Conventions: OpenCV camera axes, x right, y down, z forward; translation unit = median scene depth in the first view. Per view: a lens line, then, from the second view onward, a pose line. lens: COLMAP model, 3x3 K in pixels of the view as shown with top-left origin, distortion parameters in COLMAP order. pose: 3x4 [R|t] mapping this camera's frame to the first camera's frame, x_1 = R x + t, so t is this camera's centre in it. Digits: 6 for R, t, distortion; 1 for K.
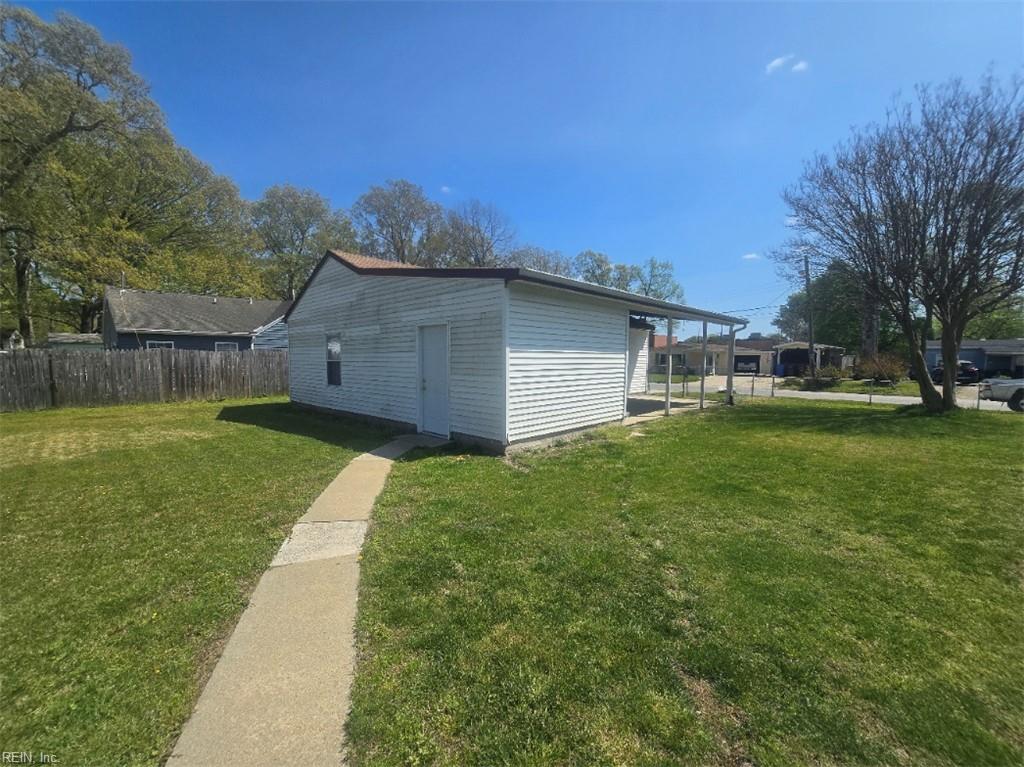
lens RADIAL K [[423.1, 0, 509.7], [0, 423.1, 386.4], [0, 0, 1]] dist [-0.001141, 0.000823]
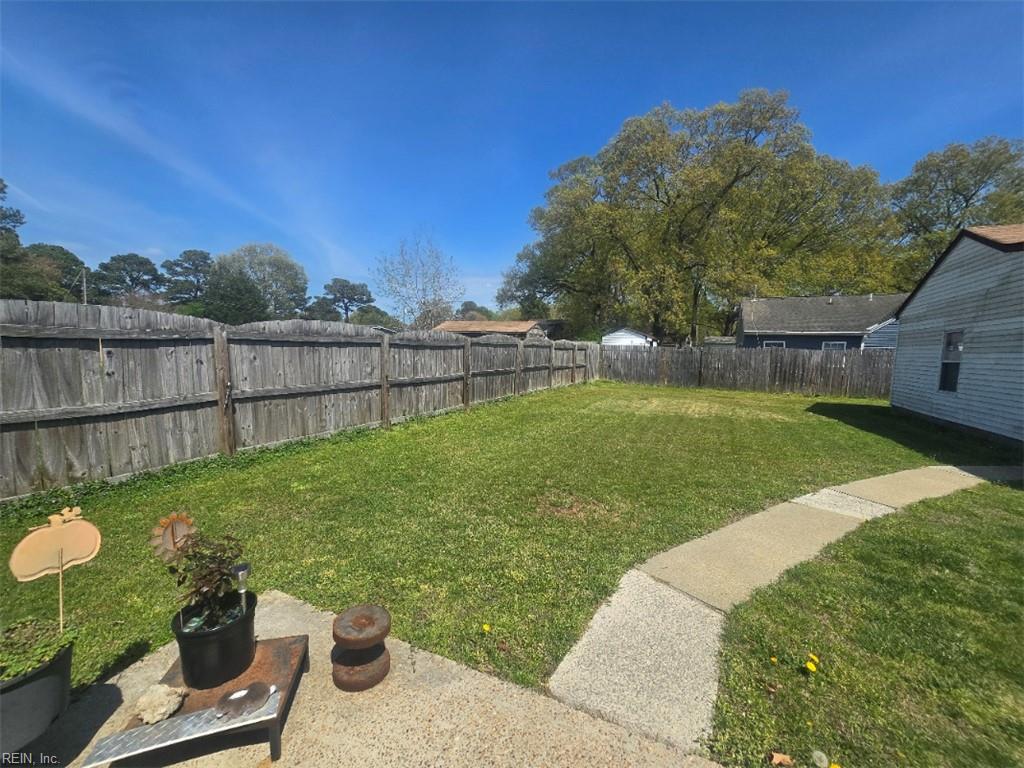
lens RADIAL K [[423.1, 0, 509.7], [0, 423.1, 386.9], [0, 0, 1]] dist [-0.001141, 0.000823]
pose [[0.307839, 0.091177, -0.947060, 0.092692], [-0.090061, 0.993721, 0.066395, 0.009706], [0.947166, 0.064854, 0.314118, -0.071277]]
